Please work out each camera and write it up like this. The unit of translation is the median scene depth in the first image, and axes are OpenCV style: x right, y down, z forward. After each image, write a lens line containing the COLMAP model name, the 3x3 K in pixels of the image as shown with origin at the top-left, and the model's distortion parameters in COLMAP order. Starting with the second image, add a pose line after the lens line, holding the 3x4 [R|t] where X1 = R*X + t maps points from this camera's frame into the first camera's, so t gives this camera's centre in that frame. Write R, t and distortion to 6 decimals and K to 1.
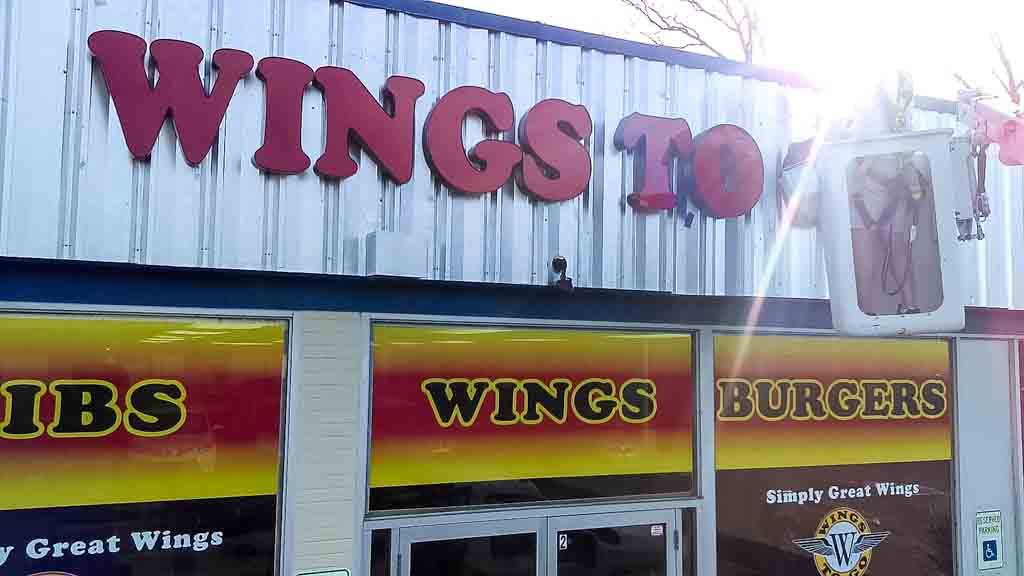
lens RADIAL K [[853.8, 0, 526.9], [0, 853.8, 280.1], [0, 0, 1]] dist [0.084288, -0.112109]
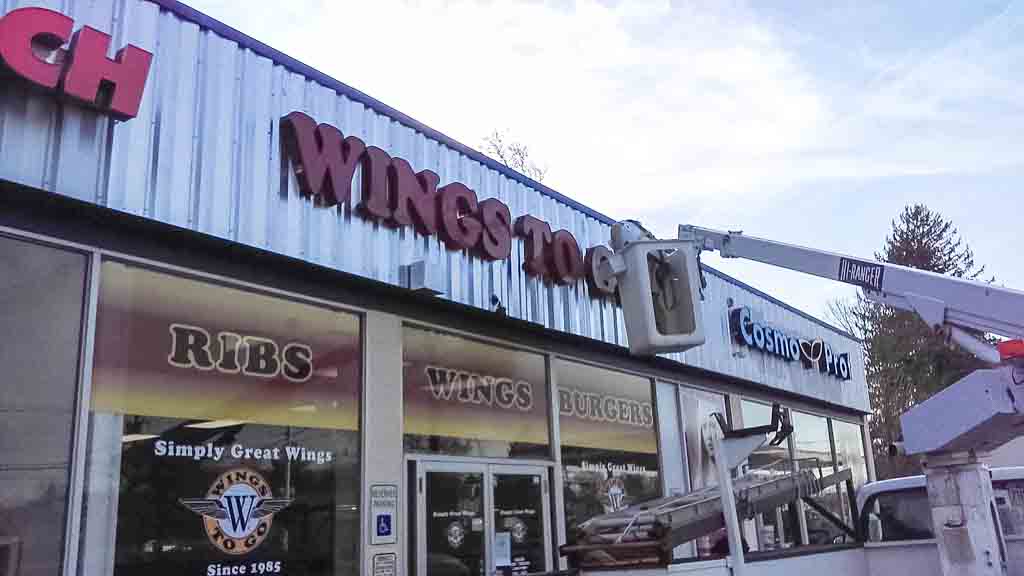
lens RADIAL K [[853.8, 0, 517.8], [0, 853.8, 285.1], [0, 0, 1]] dist [0.084288, -0.112109]
pose [[0.869751, 0.079898, 0.486979, -0.680177], [0.013251, 0.982670, -0.184891, 0.241693], [-0.493312, 0.167262, 0.853620, -0.365644]]
